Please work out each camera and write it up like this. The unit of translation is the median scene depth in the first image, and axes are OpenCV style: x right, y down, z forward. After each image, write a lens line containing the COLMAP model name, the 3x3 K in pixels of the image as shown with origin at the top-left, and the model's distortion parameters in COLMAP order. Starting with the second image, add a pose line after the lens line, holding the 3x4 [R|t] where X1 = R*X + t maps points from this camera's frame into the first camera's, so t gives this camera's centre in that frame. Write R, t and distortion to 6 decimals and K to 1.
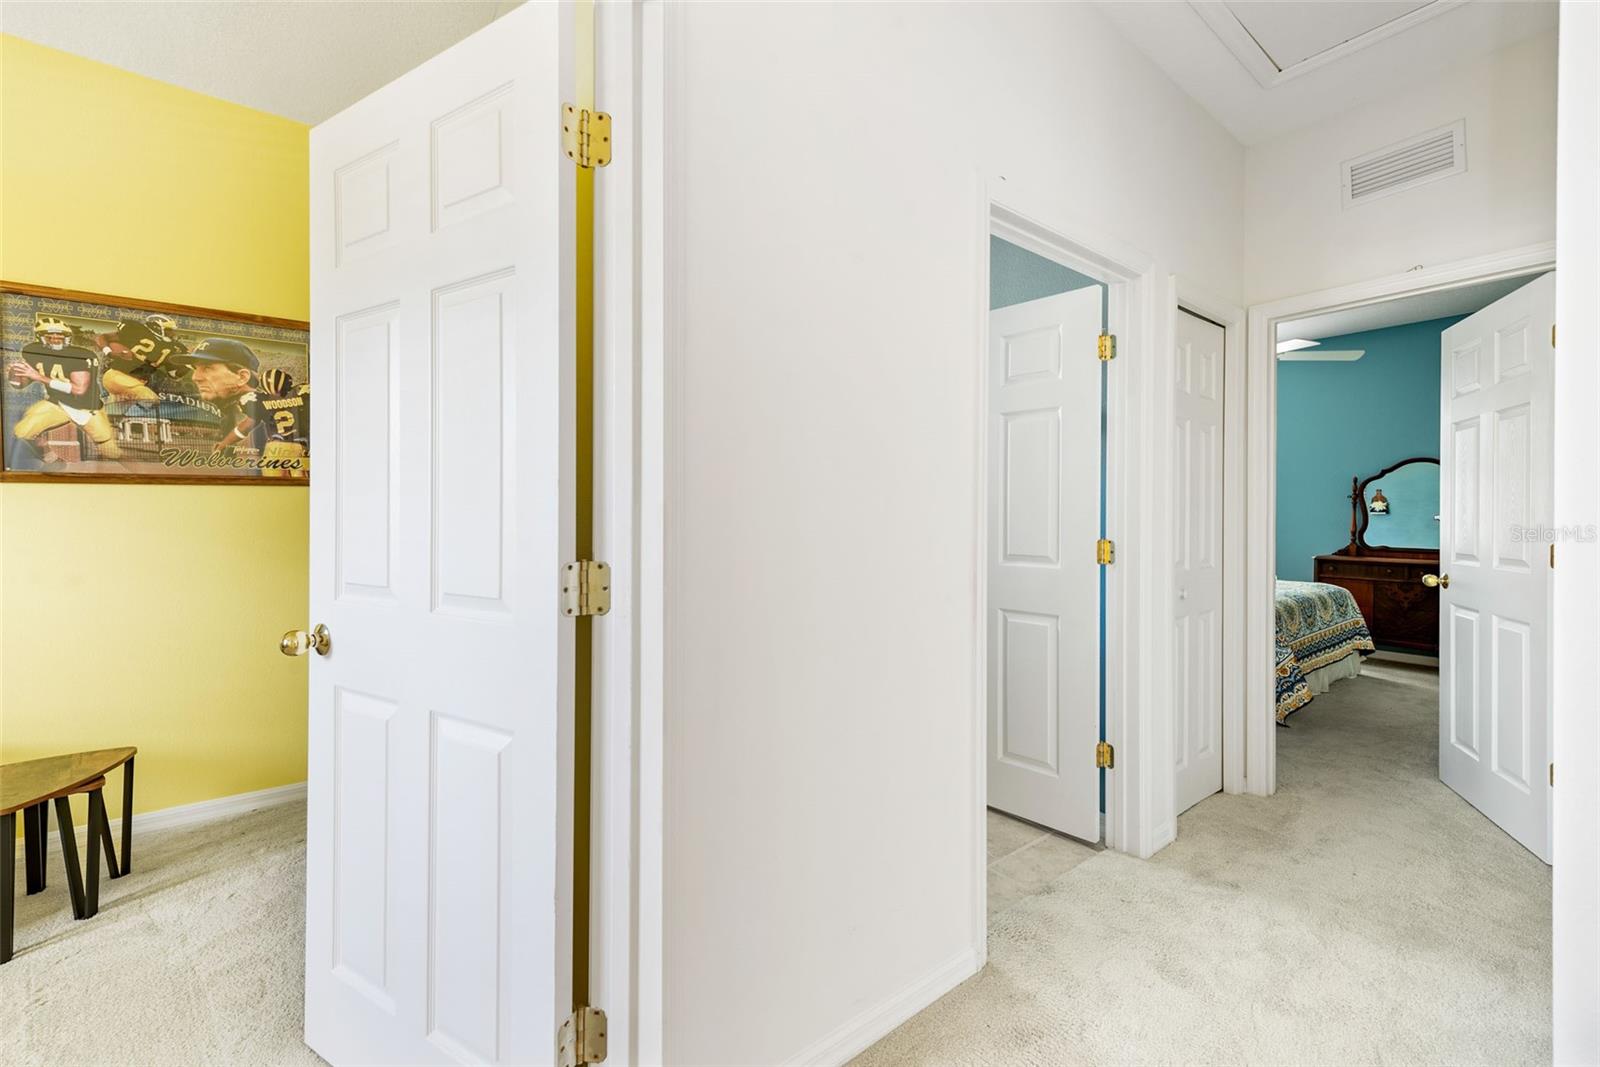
lens RADIAL K [[648.0, 0, 797.9], [0, 648.0, 510.2], [0, 0, 1]] dist [0.014615, 0.000061]
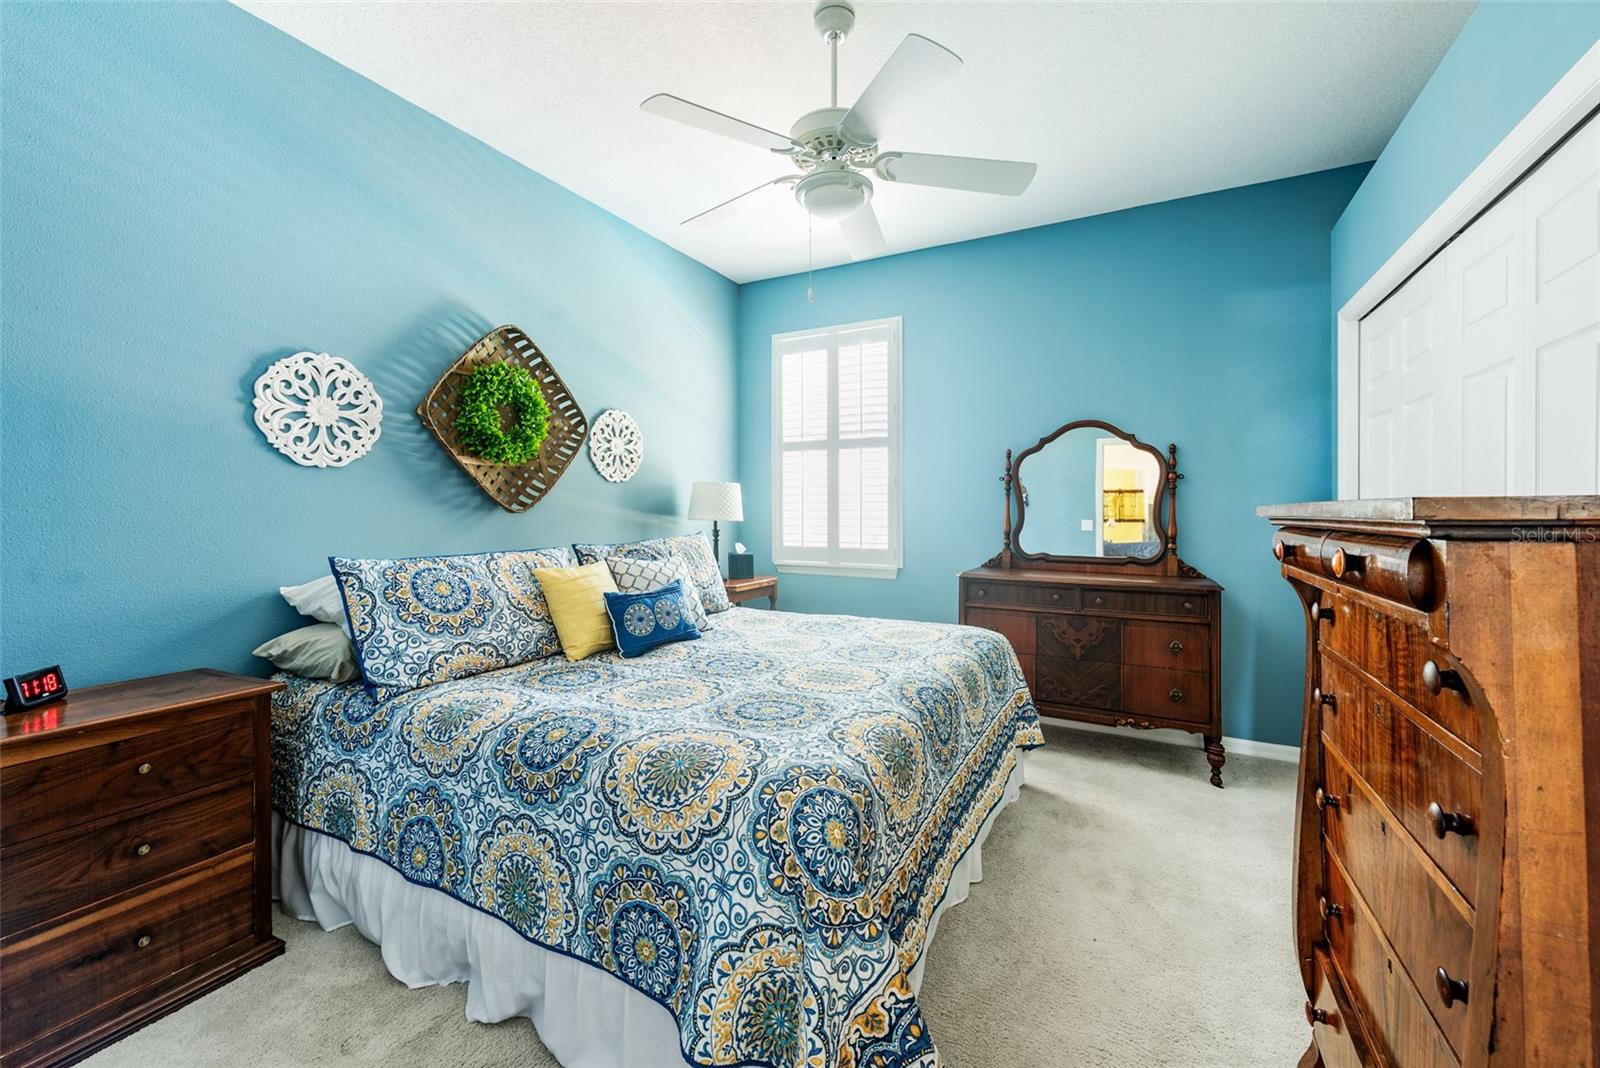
lens RADIAL K [[648.9, 0, 796.8], [0, 648.9, 528.0], [0, 0, 1]] dist [0.017822, -0.005424]
pose [[0.914251, -0.019850, 0.404662, 0.407414], [0.009929, 0.999597, 0.026601, 0.009552], [-0.405027, -0.020302, 0.914079, 0.508970]]
